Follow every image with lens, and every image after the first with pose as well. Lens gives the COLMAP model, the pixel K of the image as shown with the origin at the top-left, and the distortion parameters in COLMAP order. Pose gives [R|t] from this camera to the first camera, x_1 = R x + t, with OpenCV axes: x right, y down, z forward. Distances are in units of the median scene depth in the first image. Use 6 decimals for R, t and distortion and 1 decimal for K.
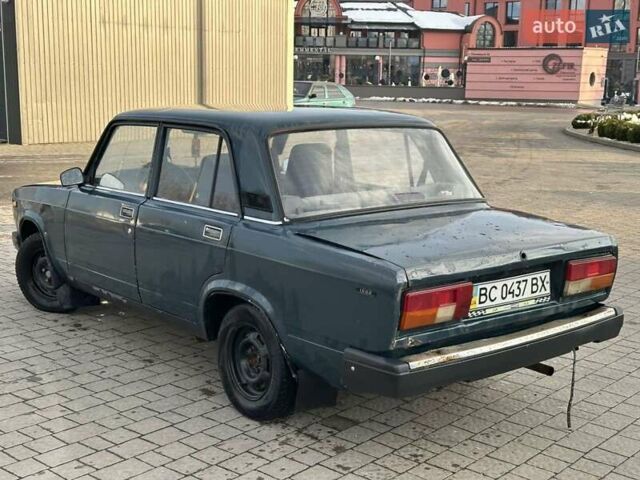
lens RADIAL K [[898.6, 0, 325.3], [0, 898.6, 233.7], [0, 0, 1]] dist [0.147706, -0.081245]
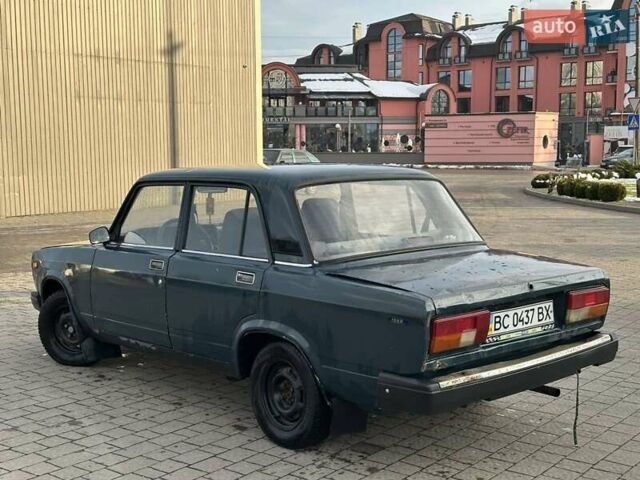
lens RADIAL K [[899.4, 0, 324.7], [0, 899.4, 241.6], [0, 0, 1]] dist [0.154553, -0.127230]
pose [[0.998541, -0.029979, 0.044902, -0.076629], [0.032895, 0.997298, -0.065681, 0.030467], [-0.042812, 0.067062, 0.996830, -0.101923]]
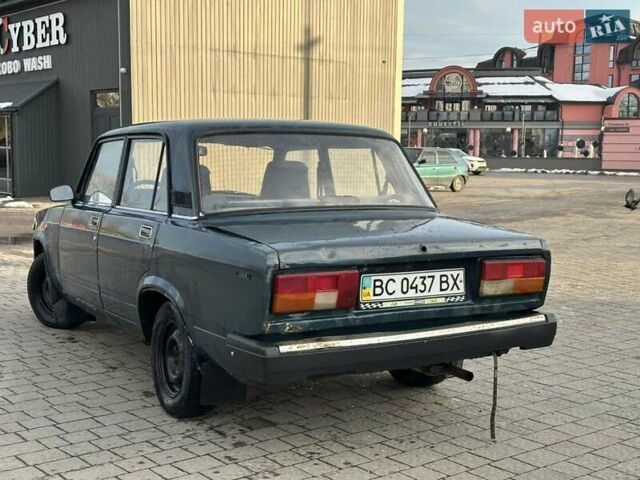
lens RADIAL K [[897.9, 0, 315.9], [0, 897.9, 237.9], [0, 0, 1]] dist [0.166703, -0.224982]
pose [[0.985105, 0.010559, -0.171632, 0.243777], [-0.024546, 0.996526, -0.079577, 0.083364], [0.170196, 0.082604, 0.981942, 0.024791]]
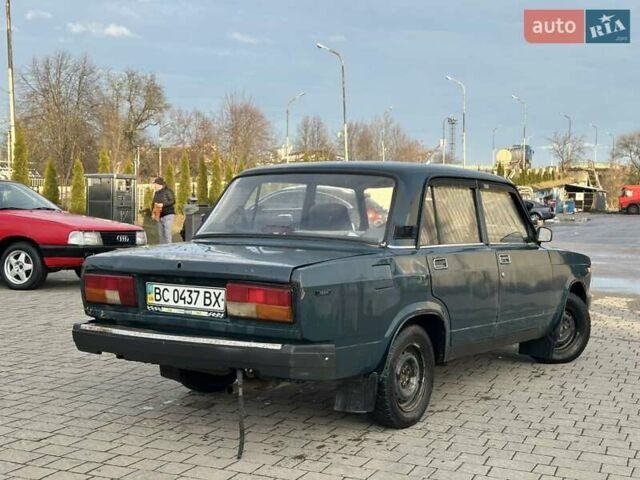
lens RADIAL K [[897.9, 0, 315.9], [0, 897.9, 237.9], [0, 0, 1]] dist [0.166703, -0.224982]
pose [[0.290191, 0.023601, -0.956678, 1.229433], [-0.172667, 0.984580, -0.028086, -0.007299], [0.941263, 0.173337, 0.289791, 0.742144]]
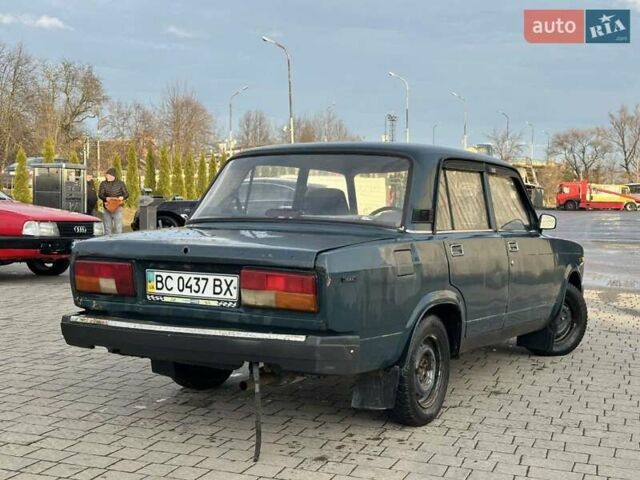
lens RADIAL K [[897.9, 0, 315.9], [0, 897.9, 237.9], [0, 0, 1]] dist [0.166703, -0.224982]
pose [[0.354620, 0.028051, -0.934590, 1.124100], [-0.171839, 0.984480, -0.035654, 0.019105], [0.919085, 0.173242, 0.353936, 0.689107]]
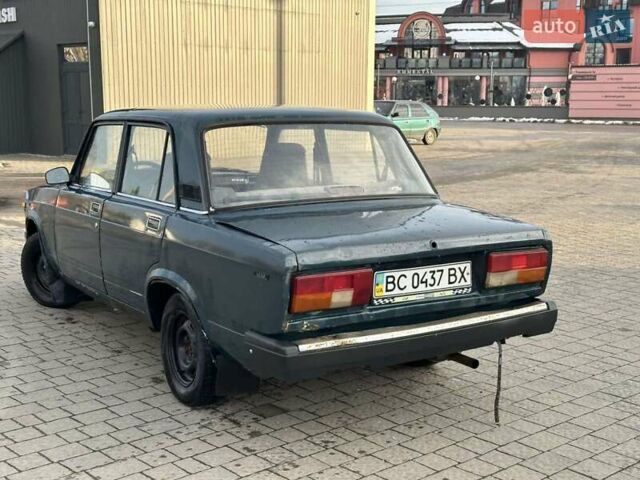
lens RADIAL K [[899.4, 0, 324.7], [0, 899.4, 241.6], [0, 0, 1]] dist [0.154553, -0.127230]
pose [[0.992119, 0.009586, -0.124929, 0.201396], [-0.011817, 0.999783, -0.017134, 0.035205], [0.124737, 0.018475, 0.992018, -0.005169]]
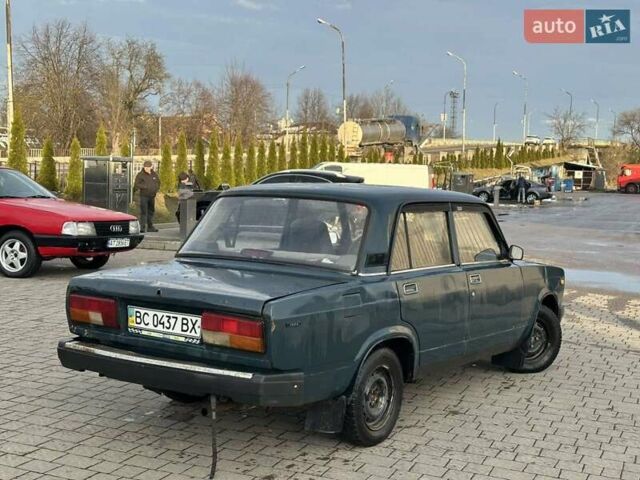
lens RADIAL K [[897.9, 0, 315.9], [0, 897.9, 237.9], [0, 0, 1]] dist [0.166703, -0.224982]
pose [[0.289610, 0.061018, -0.955198, 1.285437], [-0.190499, 0.981675, 0.004951, -0.084122], [0.937996, 0.180531, 0.295926, 0.743675]]
